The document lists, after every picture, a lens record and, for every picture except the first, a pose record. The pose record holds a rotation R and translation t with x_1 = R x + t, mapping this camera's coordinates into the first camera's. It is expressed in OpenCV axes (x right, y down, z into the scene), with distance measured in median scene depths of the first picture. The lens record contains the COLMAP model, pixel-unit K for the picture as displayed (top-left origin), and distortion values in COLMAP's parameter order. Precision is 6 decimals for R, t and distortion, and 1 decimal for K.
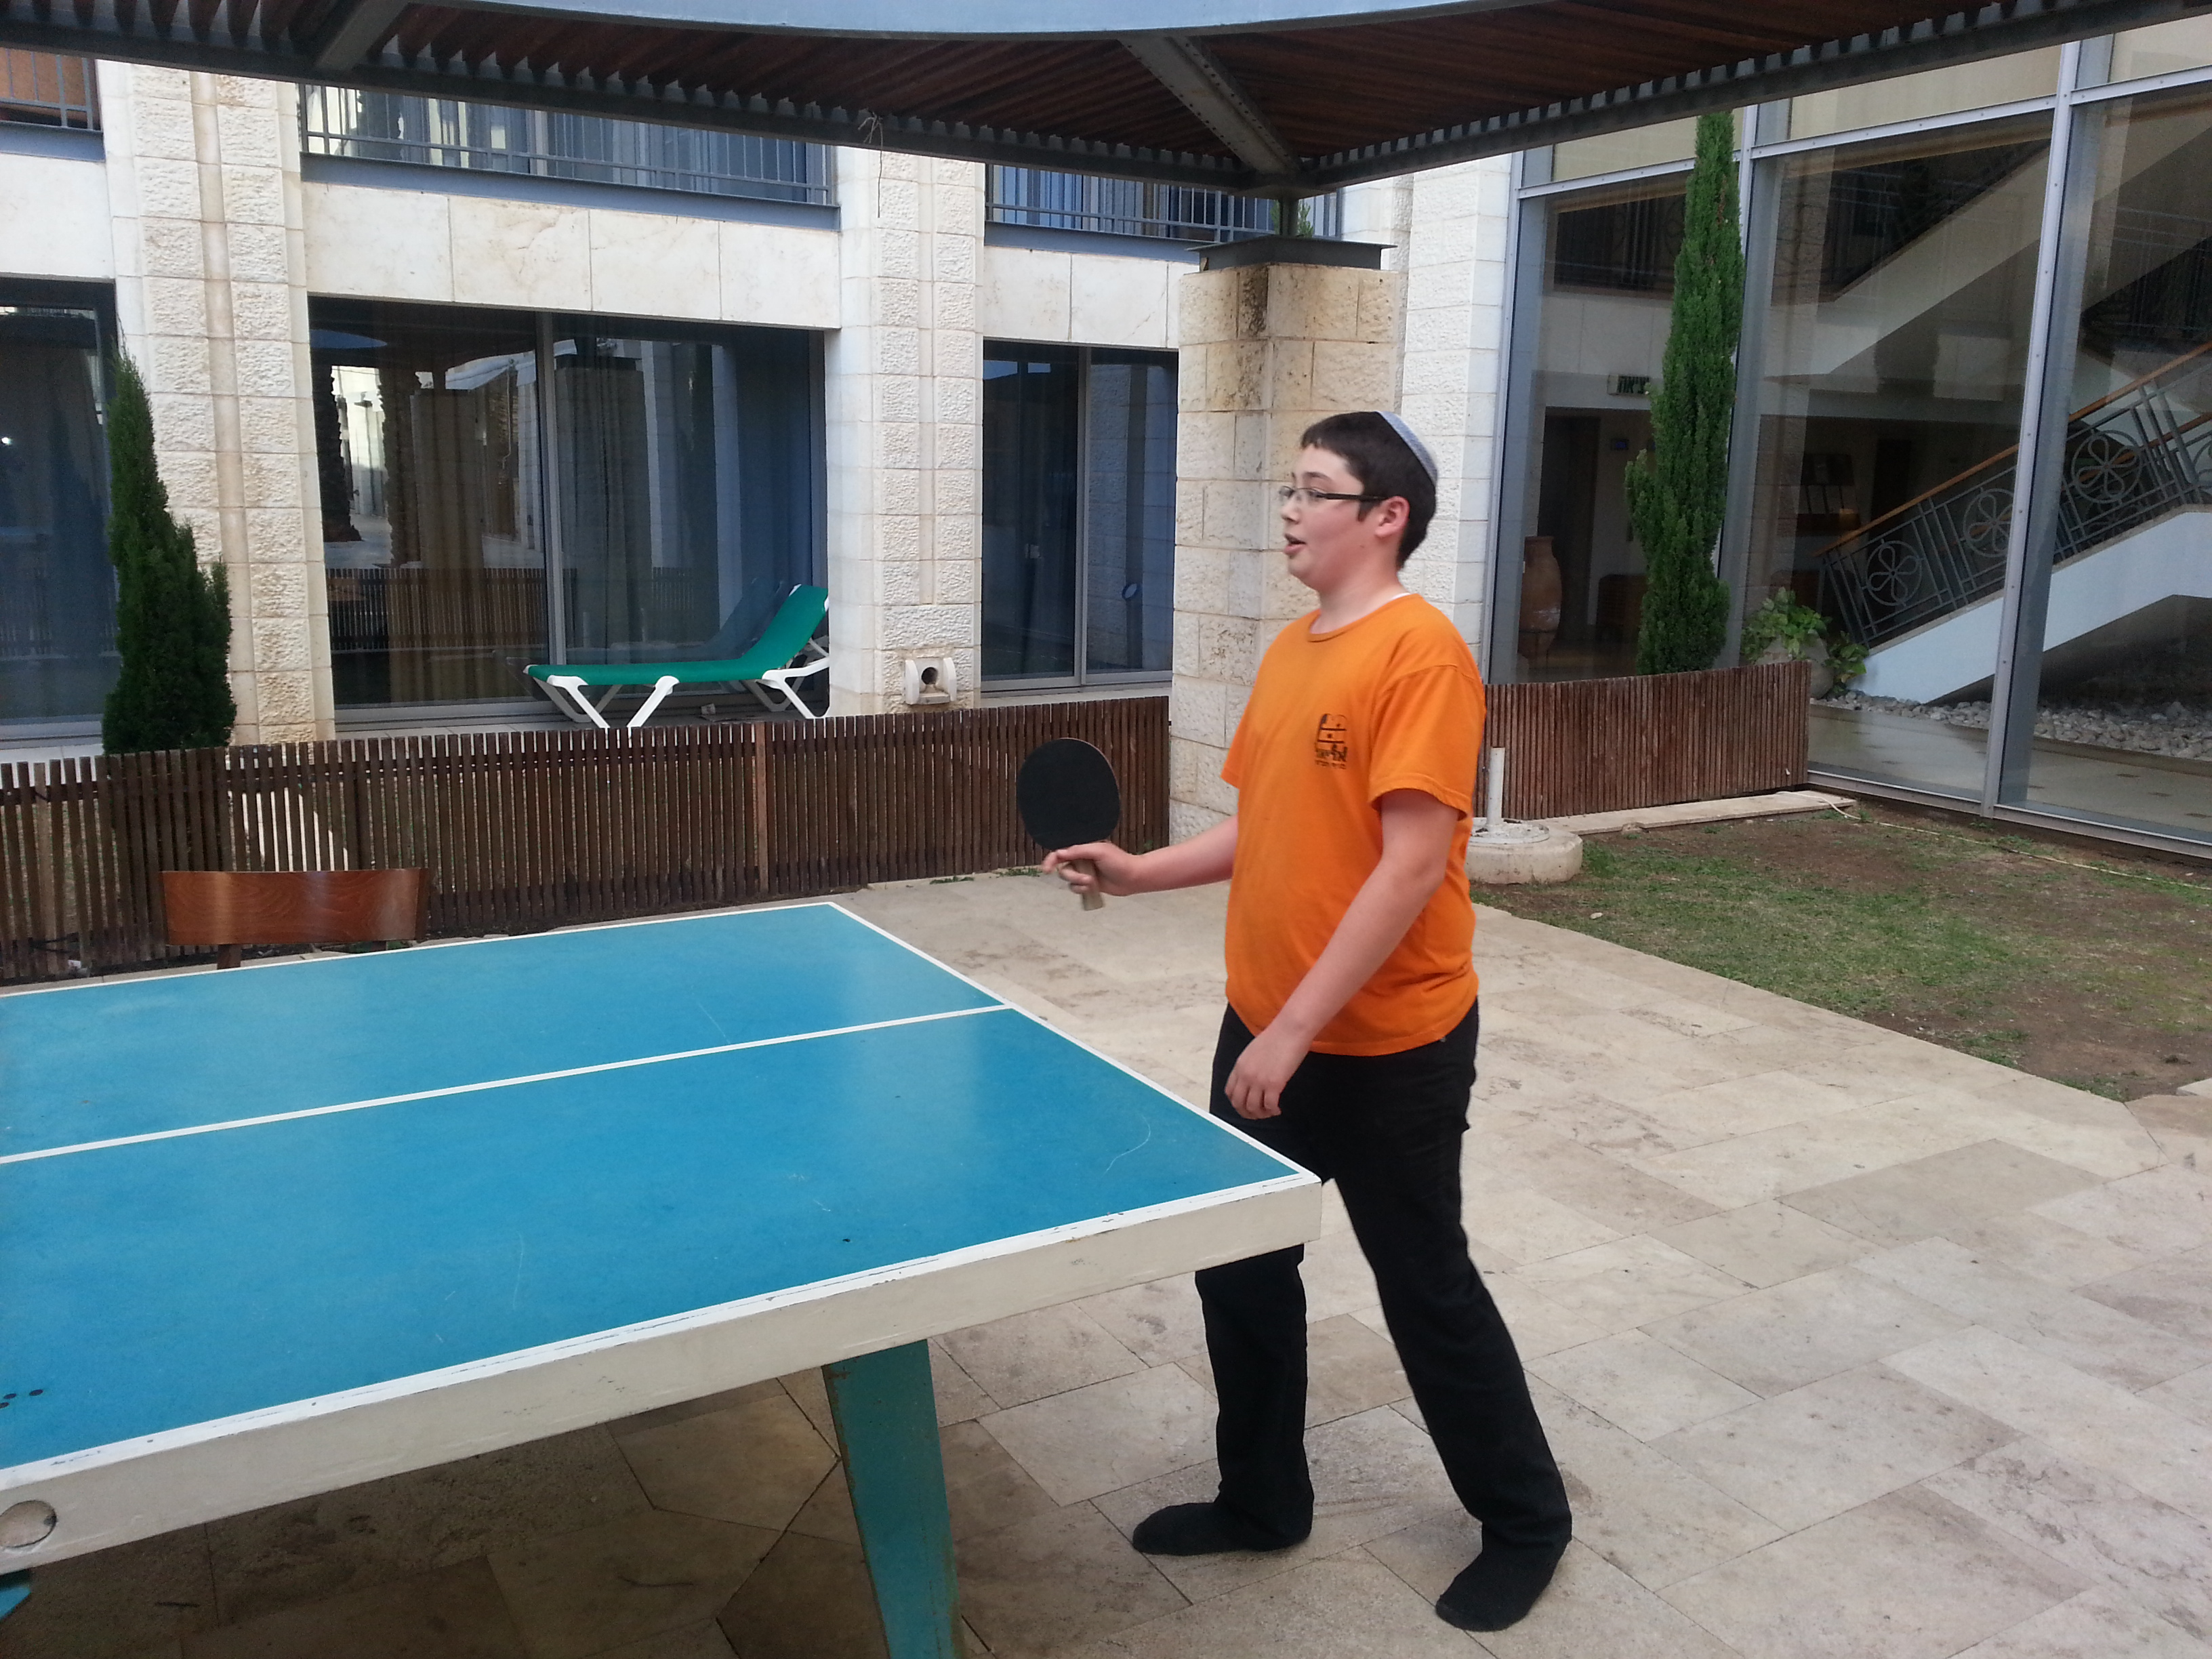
lens RADIAL K [[1769.5, 0, 1102.9], [0, 1769.5, 791.8], [0, 0, 1]] dist [0.102996, -0.152941]
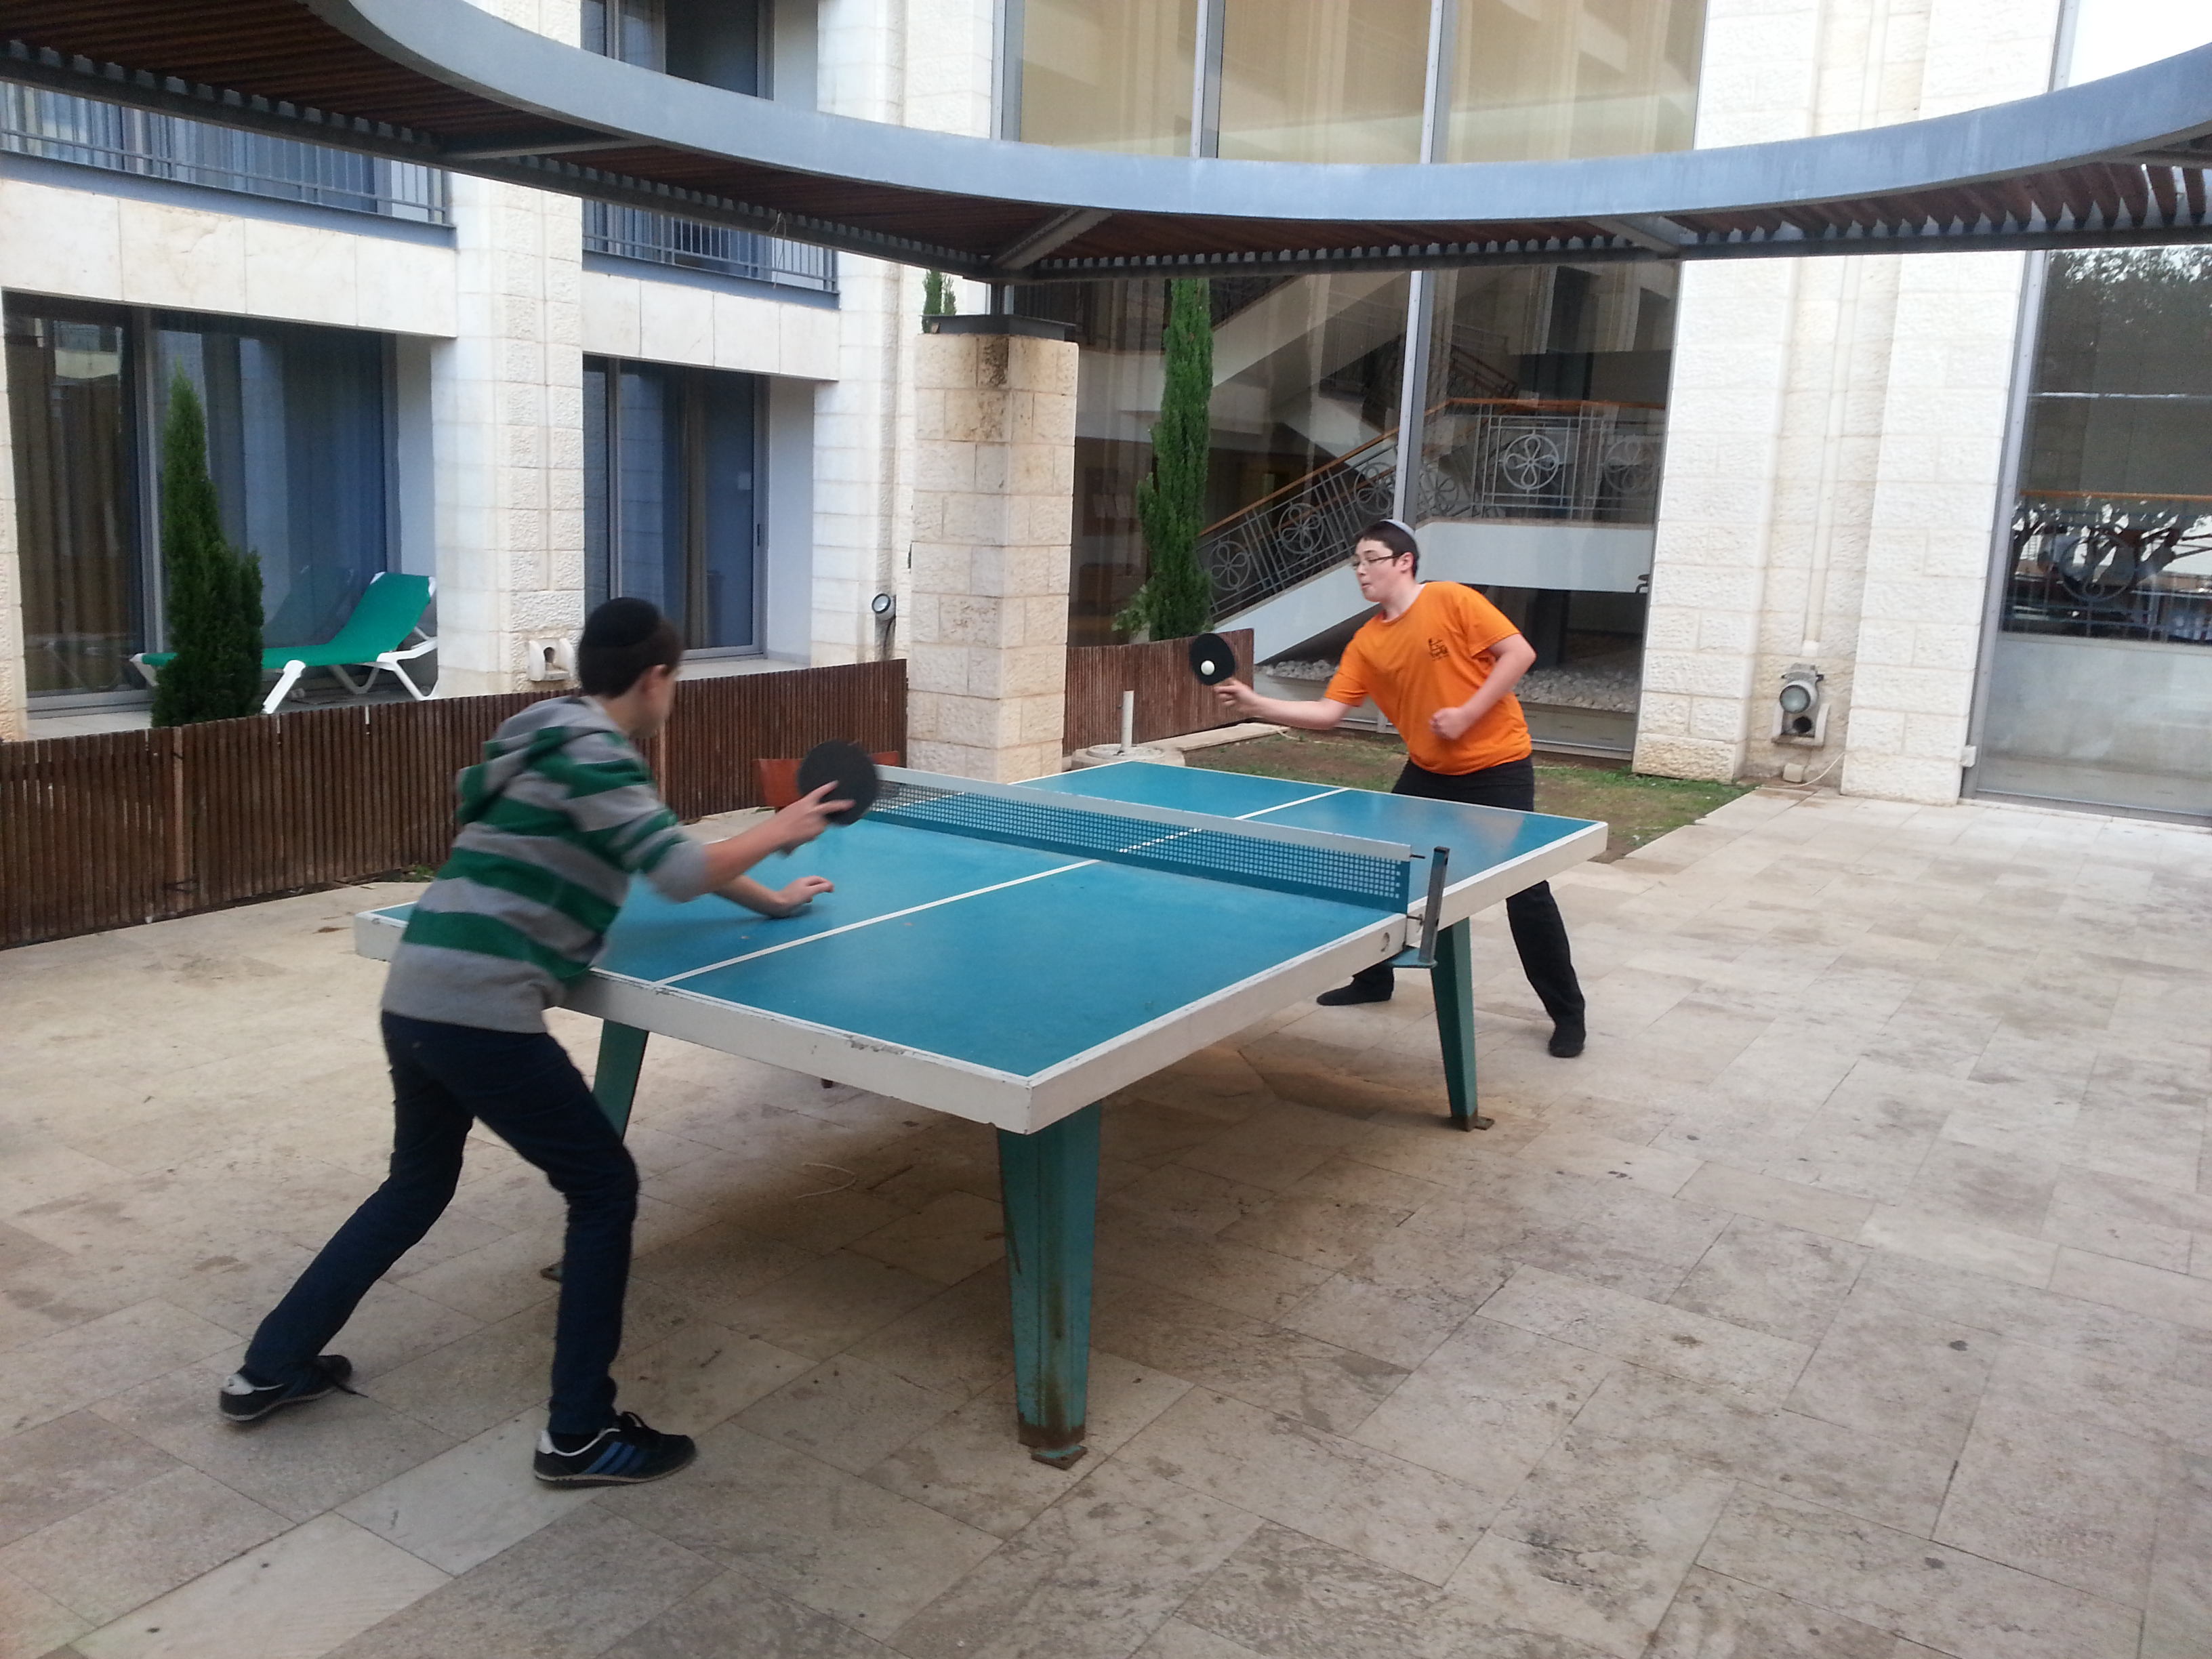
lens RADIAL K [[1769.5, 0, 1102.9], [0, 1769.5, 791.8], [0, 0, 1]] dist [0.102996, -0.152941]
pose [[0.891893, -0.058402, 0.448459, -0.305487], [0.056275, 0.998252, 0.018082, 0.019924], [-0.448731, 0.009110, 0.893620, -0.156135]]
